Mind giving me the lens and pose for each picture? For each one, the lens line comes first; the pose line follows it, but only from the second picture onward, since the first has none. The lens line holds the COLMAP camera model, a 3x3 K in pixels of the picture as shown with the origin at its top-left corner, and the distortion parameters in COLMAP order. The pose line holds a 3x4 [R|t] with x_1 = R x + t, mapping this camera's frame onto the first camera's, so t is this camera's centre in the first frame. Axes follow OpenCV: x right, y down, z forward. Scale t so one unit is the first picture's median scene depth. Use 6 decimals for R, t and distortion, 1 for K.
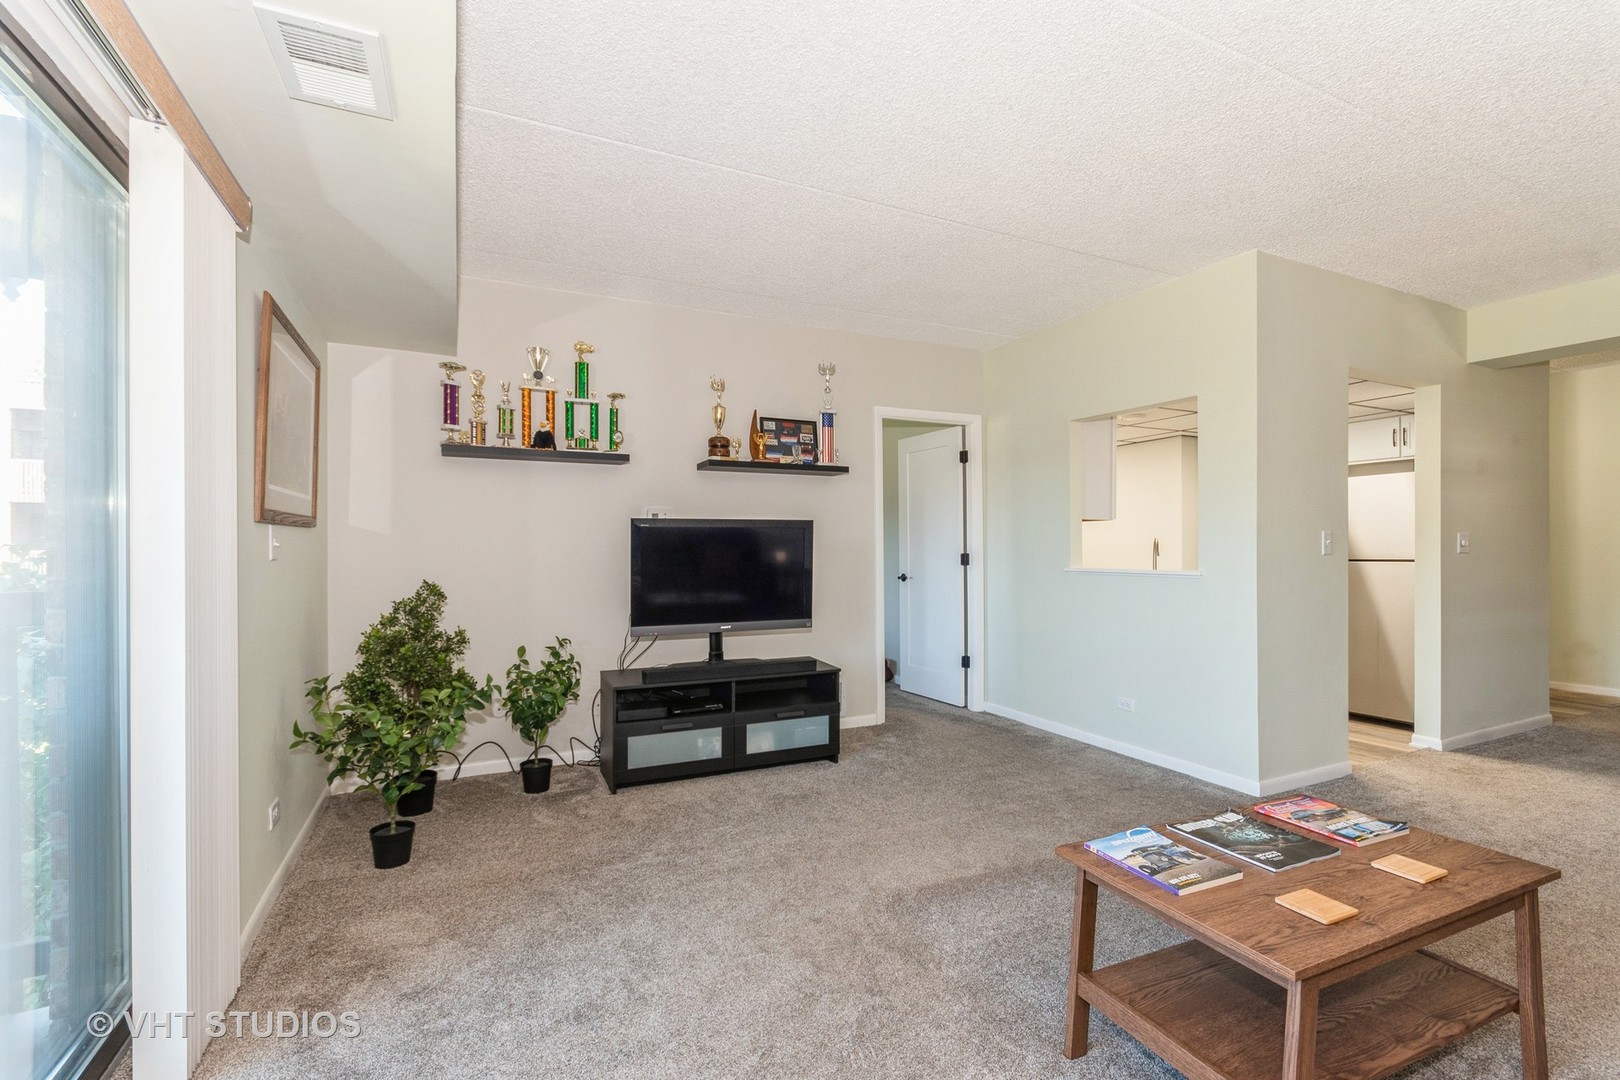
lens RADIAL K [[729.9, 0, 810.6], [0, 729.9, 546.5], [0, 0, 1]] dist [-0.003310, -0.000384]
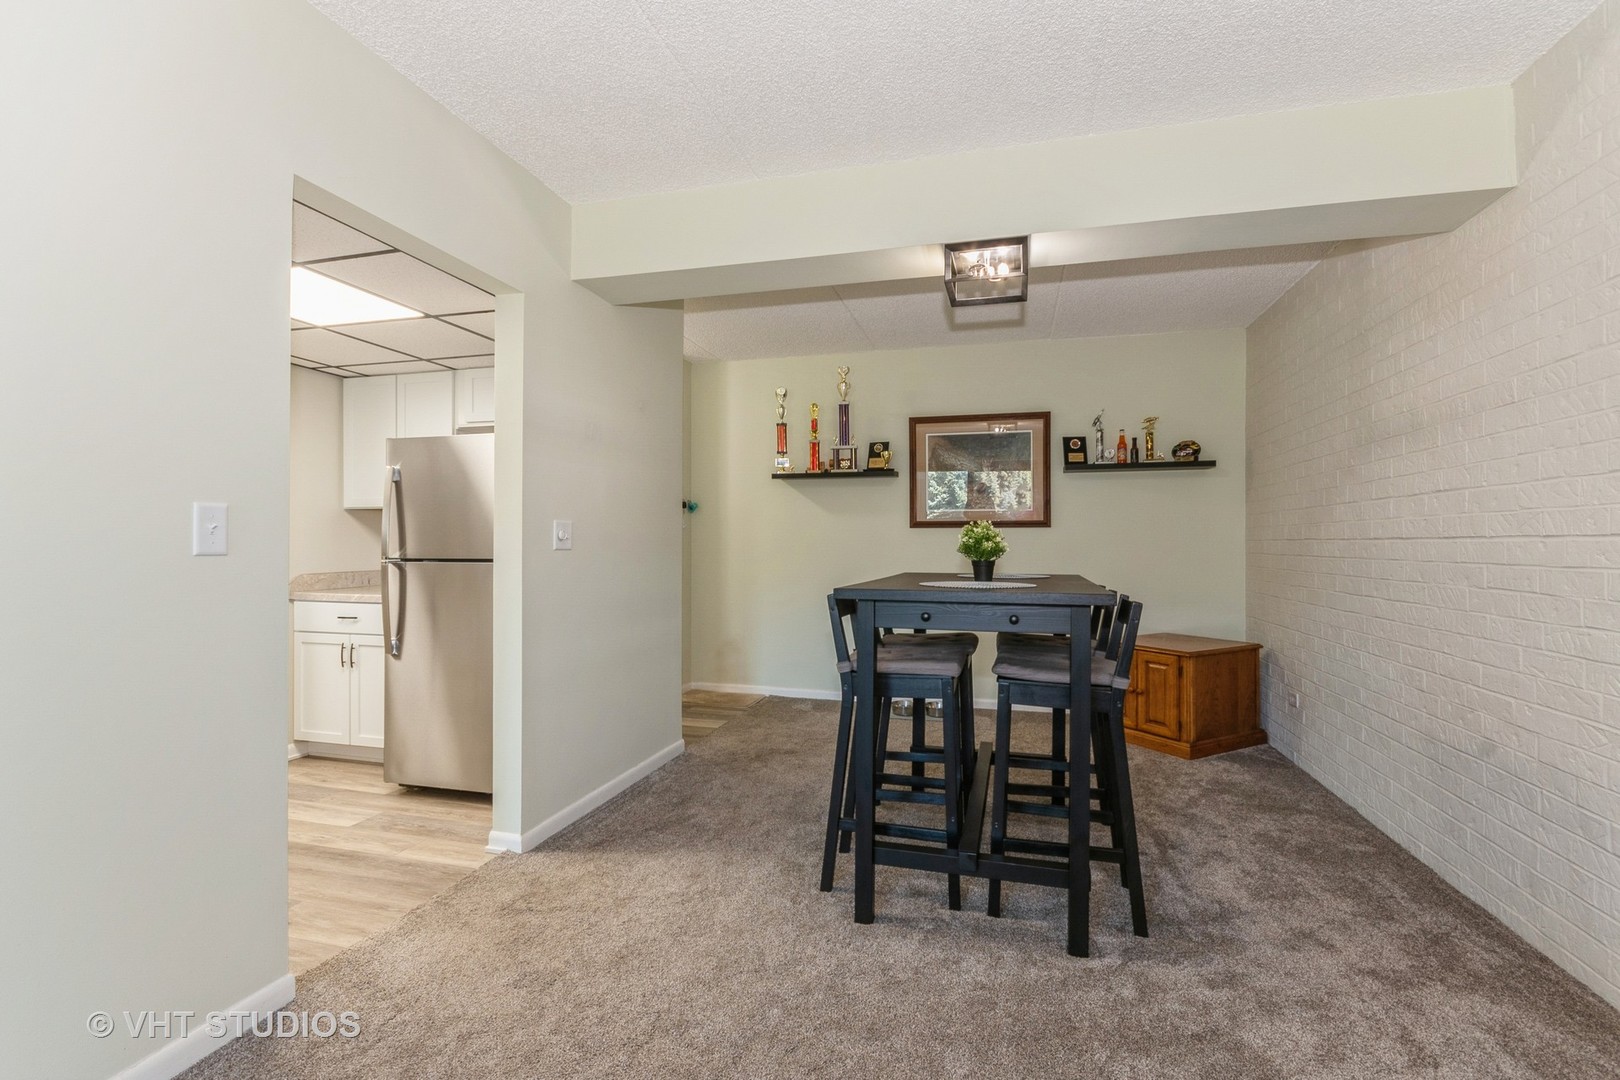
lens RADIAL K [[729.9, 0, 810.8], [0, 729.9, 542.7], [0, 0, 1]] dist [-0.003310, -0.000384]
pose [[0.660556, 0.002262, 0.750773, 0.542274], [0.002505, 0.999983, -0.005217, 0.006819], [-0.750773, 0.005326, 0.660539, 0.369307]]
